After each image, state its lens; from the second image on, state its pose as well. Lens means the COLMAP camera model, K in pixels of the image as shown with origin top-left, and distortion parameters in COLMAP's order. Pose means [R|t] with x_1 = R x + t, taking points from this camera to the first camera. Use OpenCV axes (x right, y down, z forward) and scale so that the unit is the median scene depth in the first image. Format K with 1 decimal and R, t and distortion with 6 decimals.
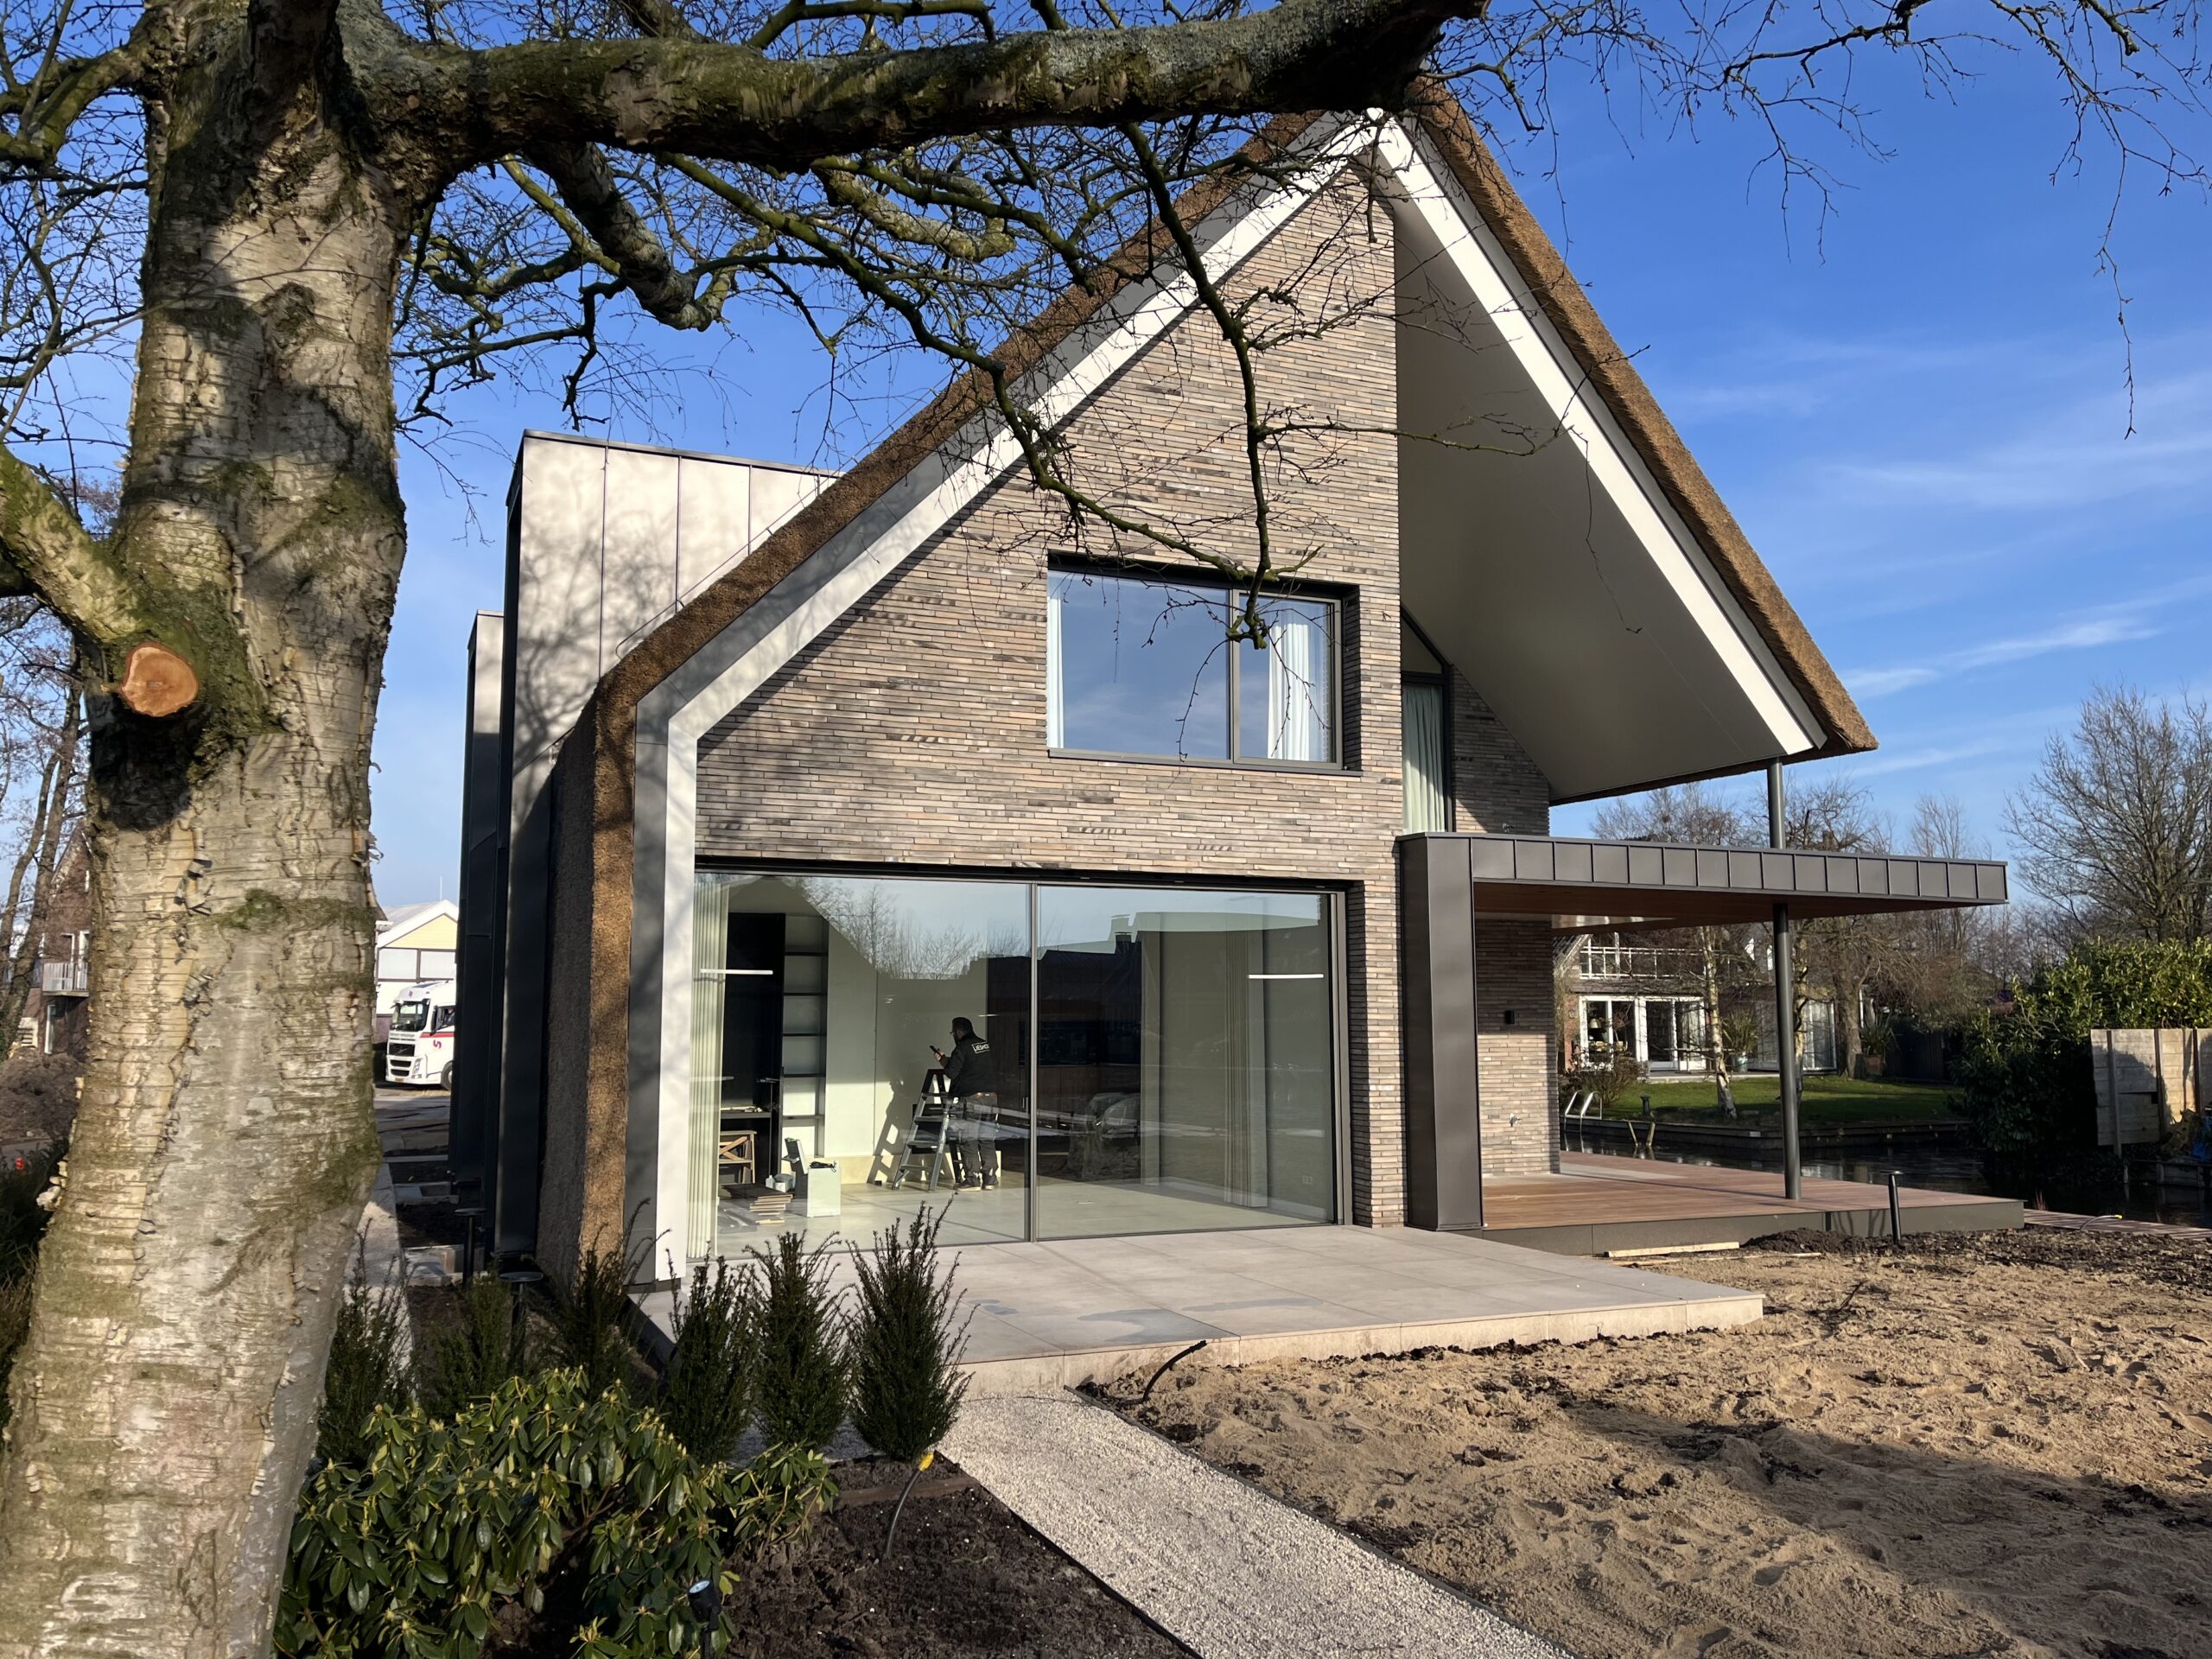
lens RADIAL K [[1698.6, 0, 1085.6], [0, 1698.6, 823.6], [0, 0, 1]] dist [0.003069, -0.000225]
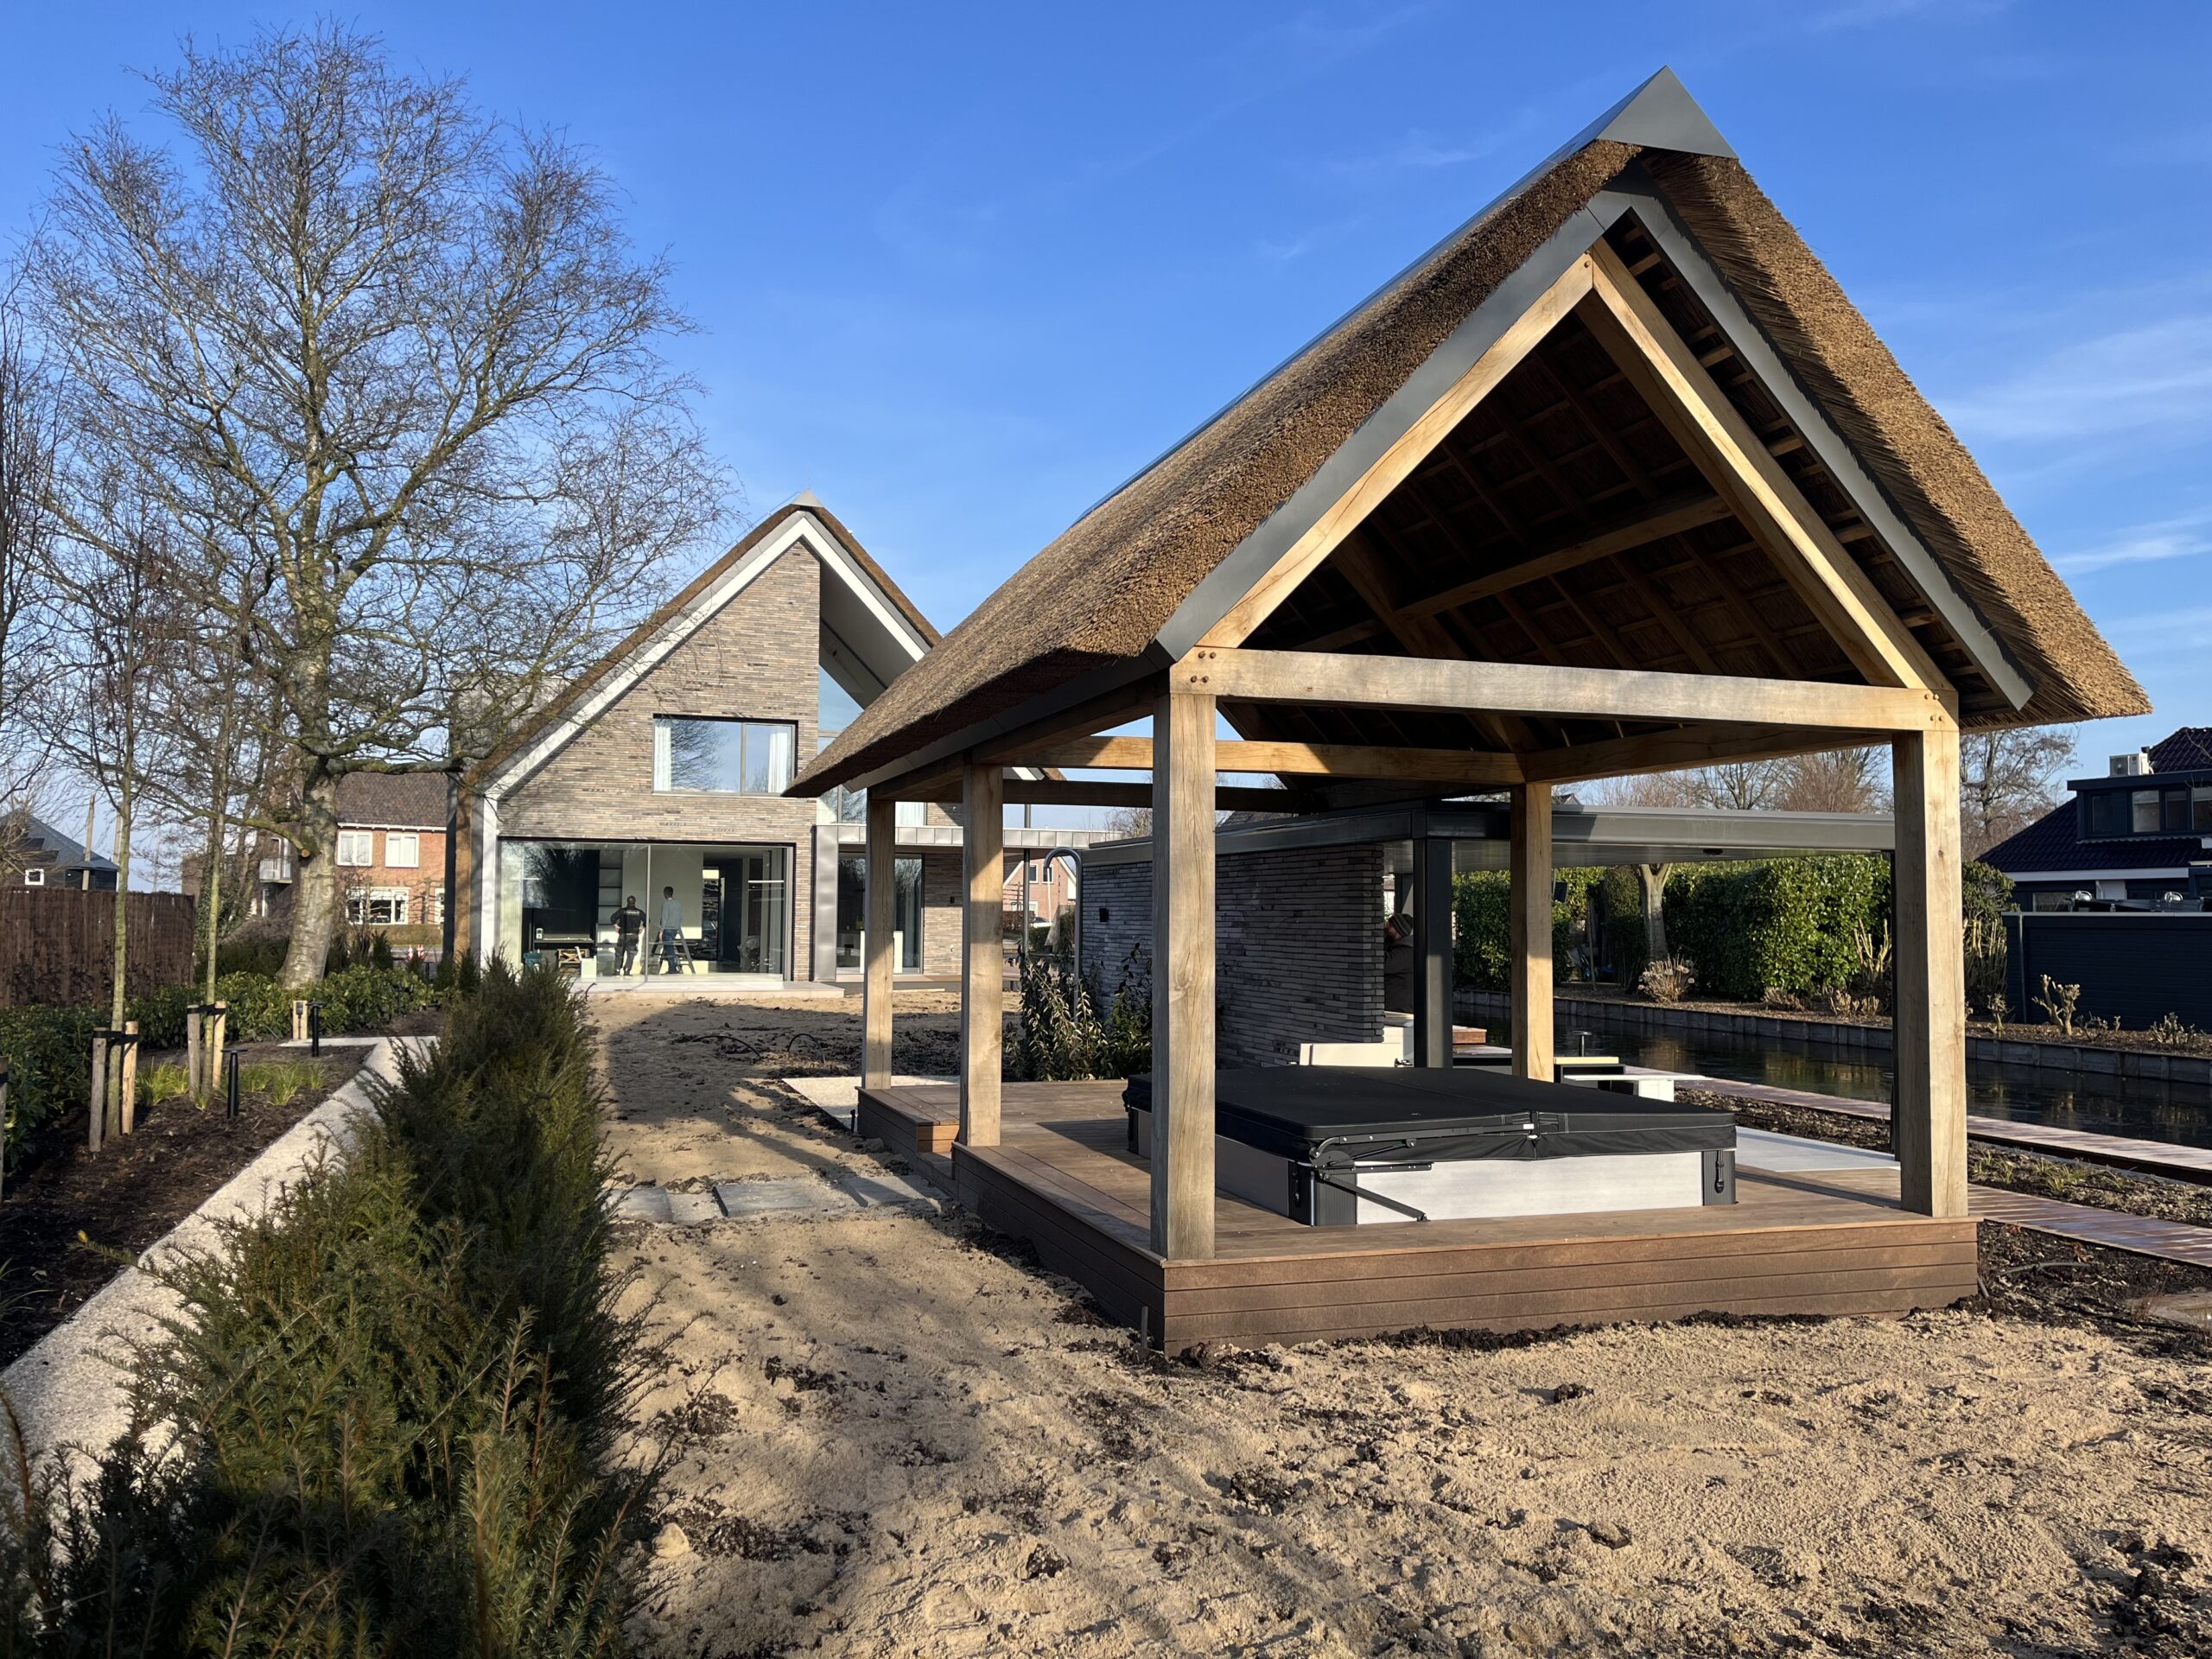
lens RADIAL K [[1698.6, 0, 1122.0], [0, 1698.6, 822.5], [0, 0, 1]] dist [0.003069, -0.000225]
pose [[0.997584, 0.009333, -0.068846, 0.856336], [-0.004973, 0.997986, 0.063232, -0.162925], [0.069298, -0.062737, 0.995621, -1.494563]]
